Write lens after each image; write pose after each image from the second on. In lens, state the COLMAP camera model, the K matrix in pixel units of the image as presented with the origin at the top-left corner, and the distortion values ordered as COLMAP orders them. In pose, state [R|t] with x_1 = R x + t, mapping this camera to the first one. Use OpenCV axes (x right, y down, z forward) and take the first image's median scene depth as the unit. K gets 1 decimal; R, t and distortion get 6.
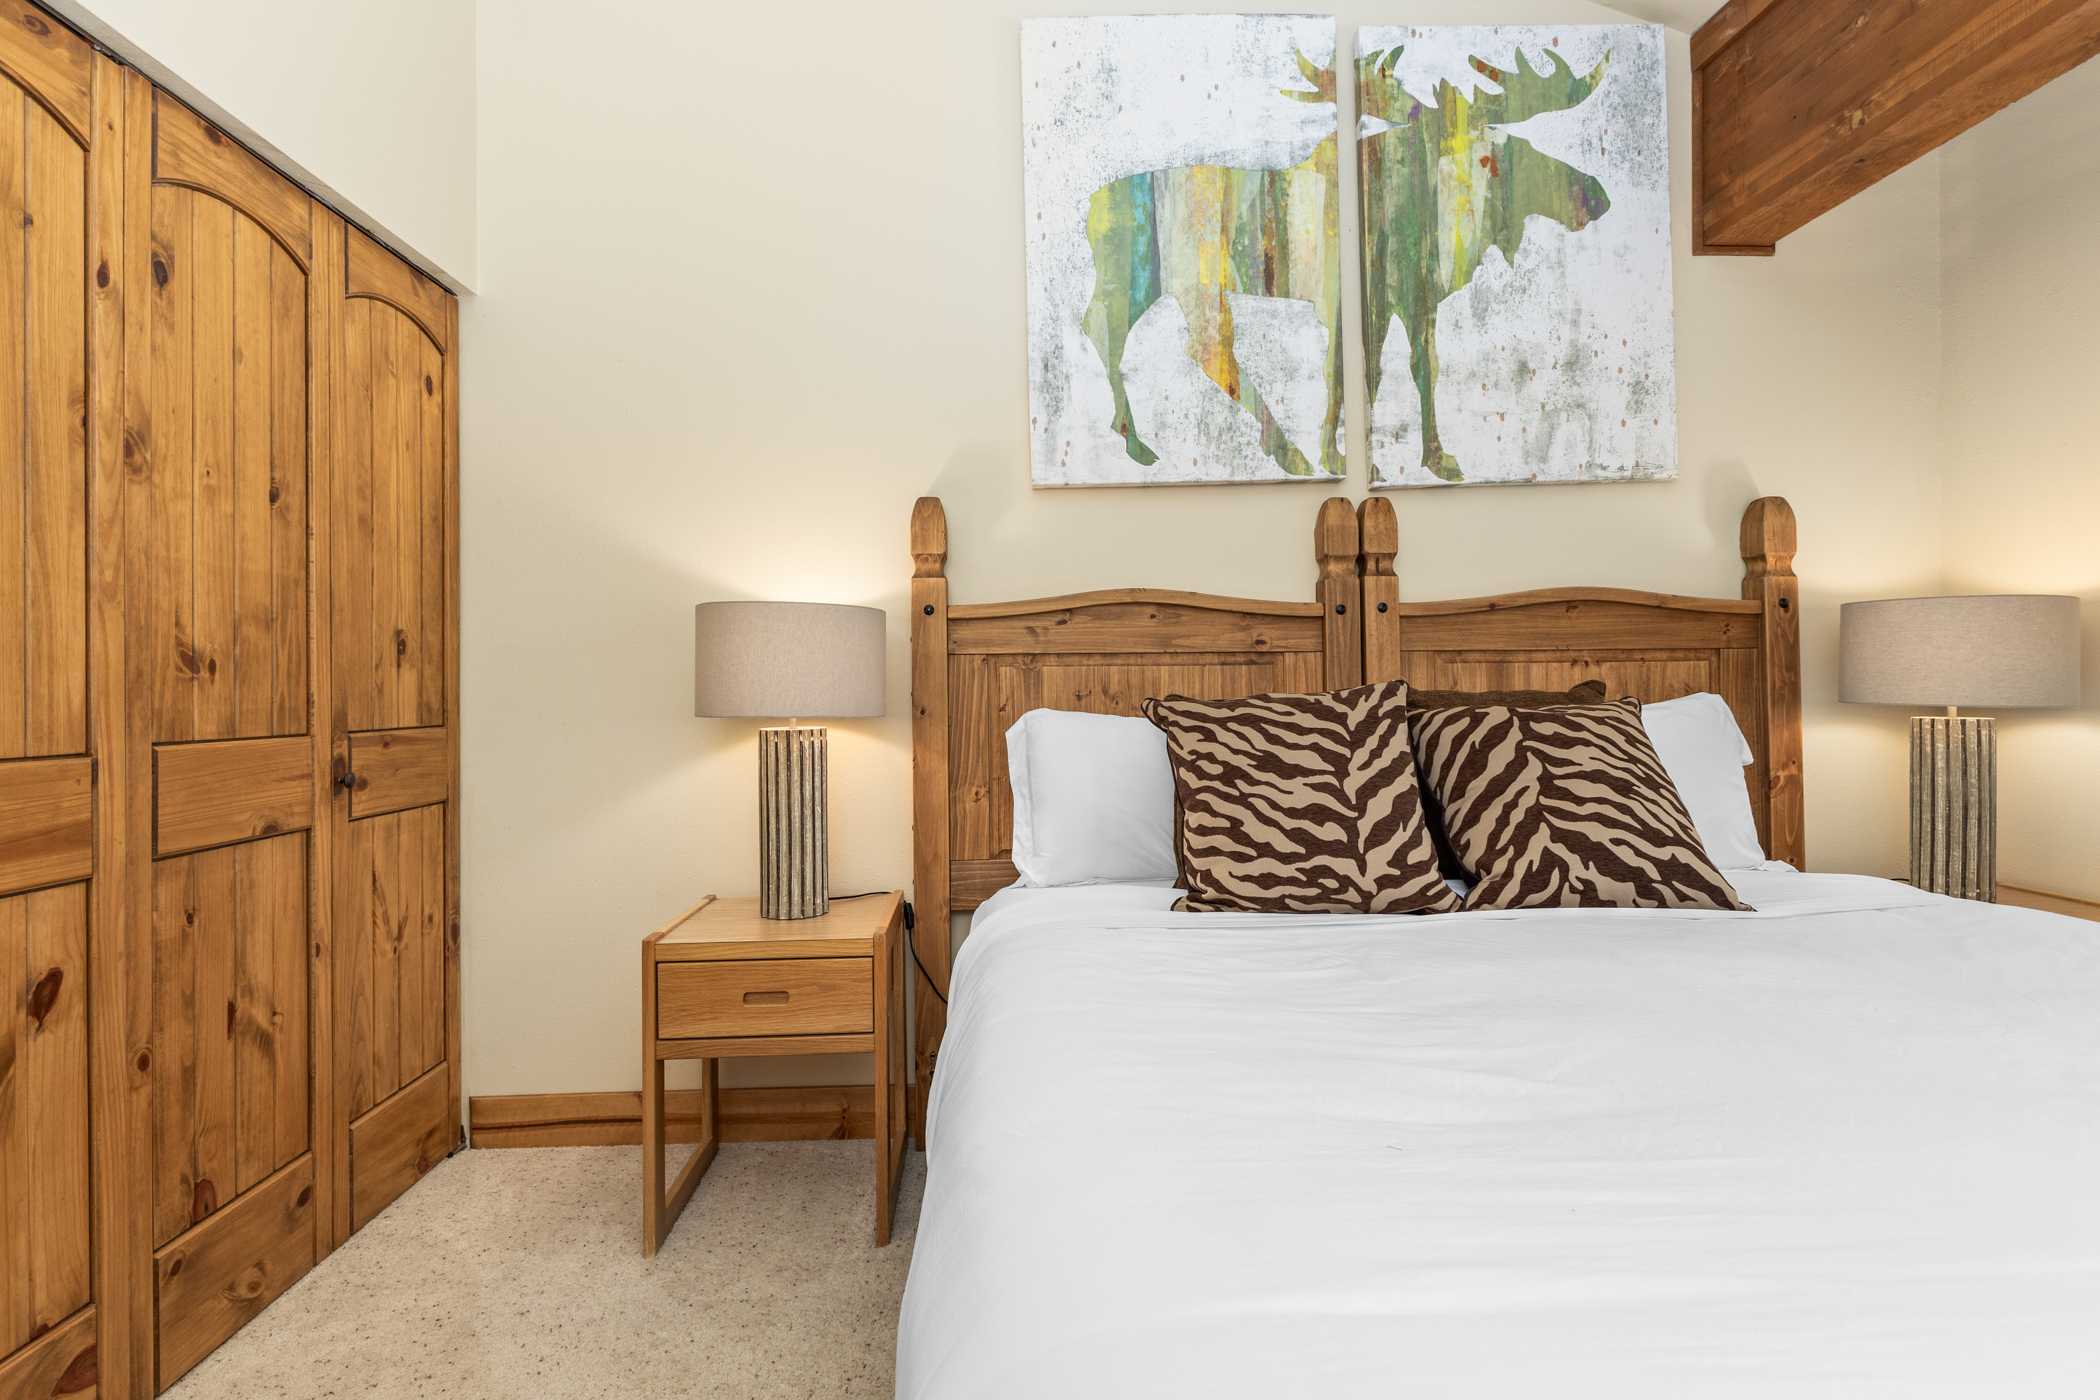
lens RADIAL K [[1029.1, 0, 1101.4], [0, 1029.1, 675.3], [0, 0, 1]] dist [0.009673, -0.002956]
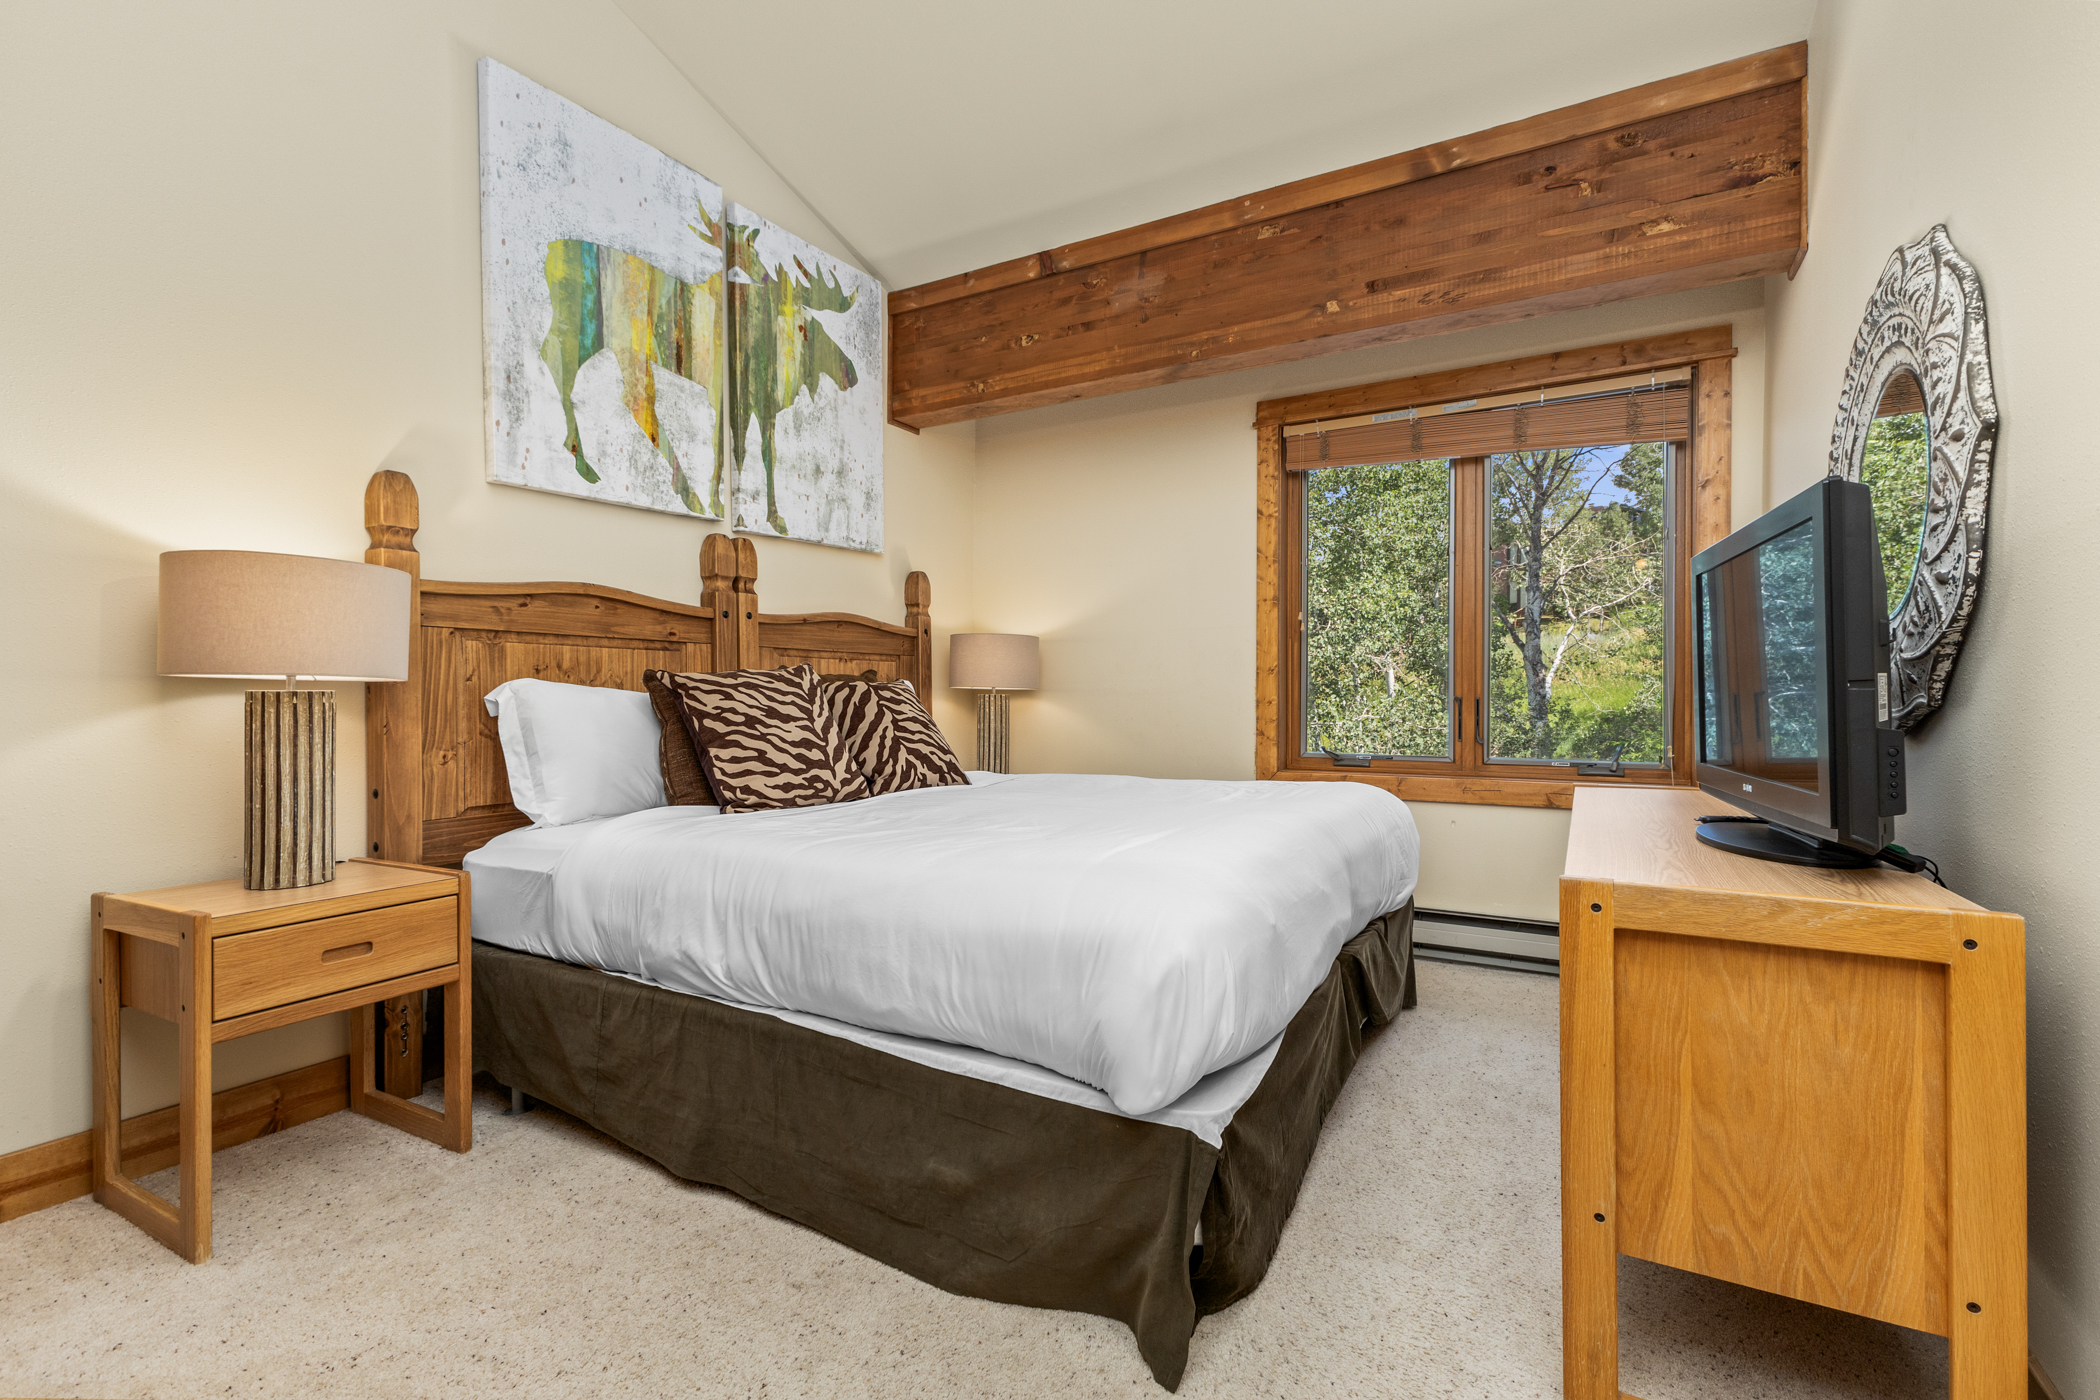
lens RADIAL K [[918.4, 0, 1041.3], [0, 918.4, 705.7], [0, 0, 1]] dist [0.015871, -0.005774]
pose [[0.545692, 0.000472, 0.837986, -0.584705], [-0.013852, 0.999868, 0.008457, 0.044402], [-0.837872, -0.016222, 0.545626, -0.051747]]
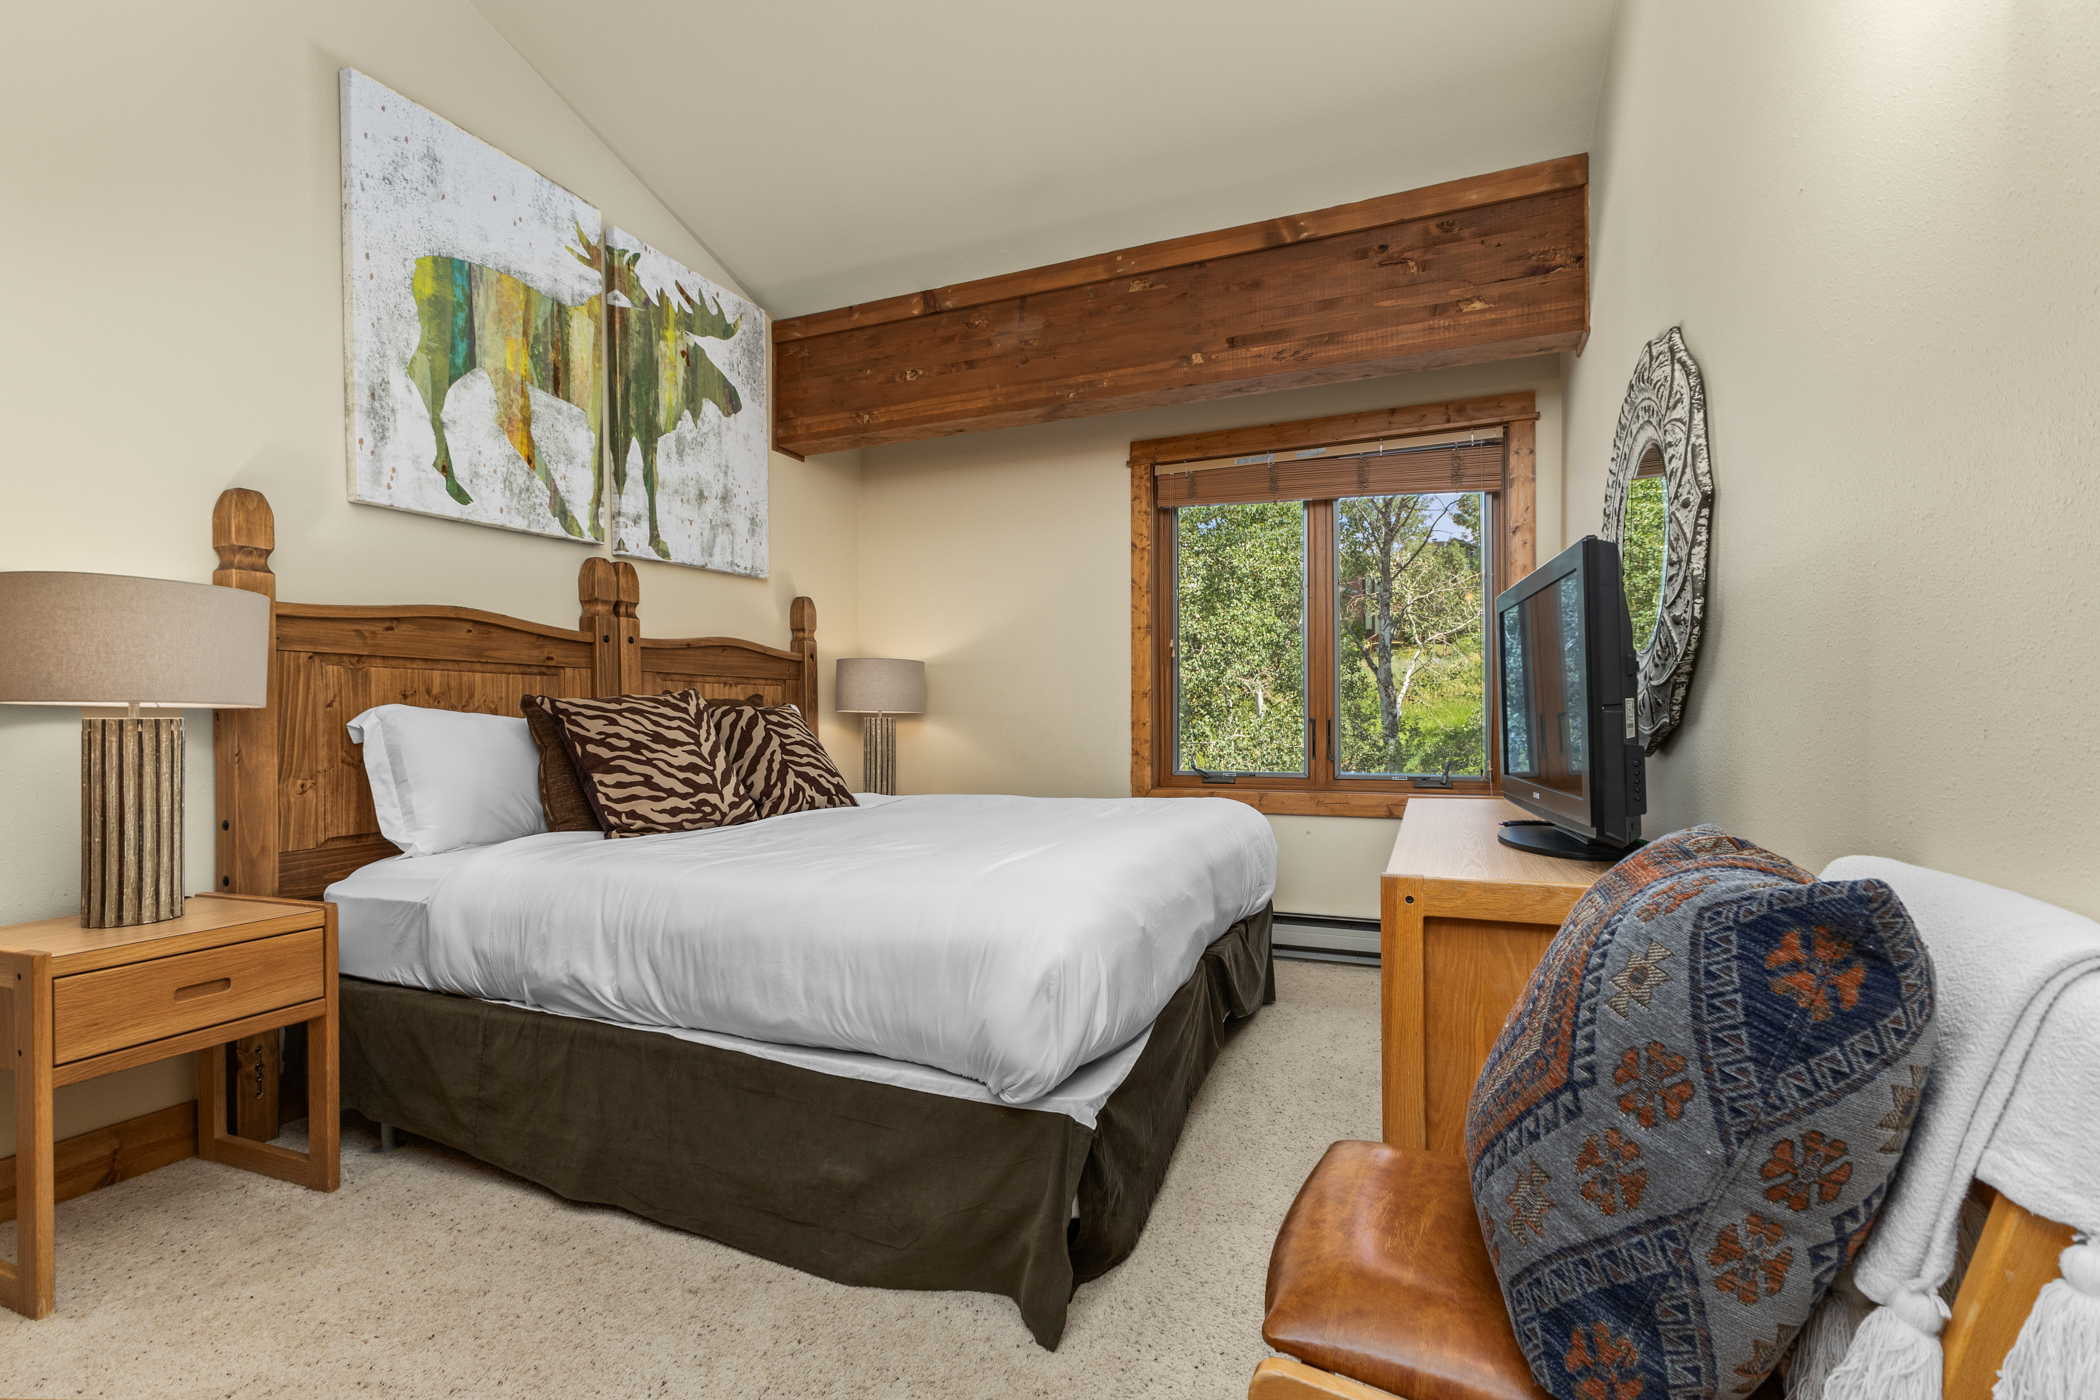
lens RADIAL K [[918.4, 0, 1054.3], [0, 918.4, 718.3], [0, 0, 1]] dist [0.015871, -0.005774]
pose [[0.424177, 0.006557, 0.905555, -0.638616], [-0.008827, 0.999956, -0.003105, 0.042672], [-0.905536, -0.006676, 0.424217, -0.083025]]
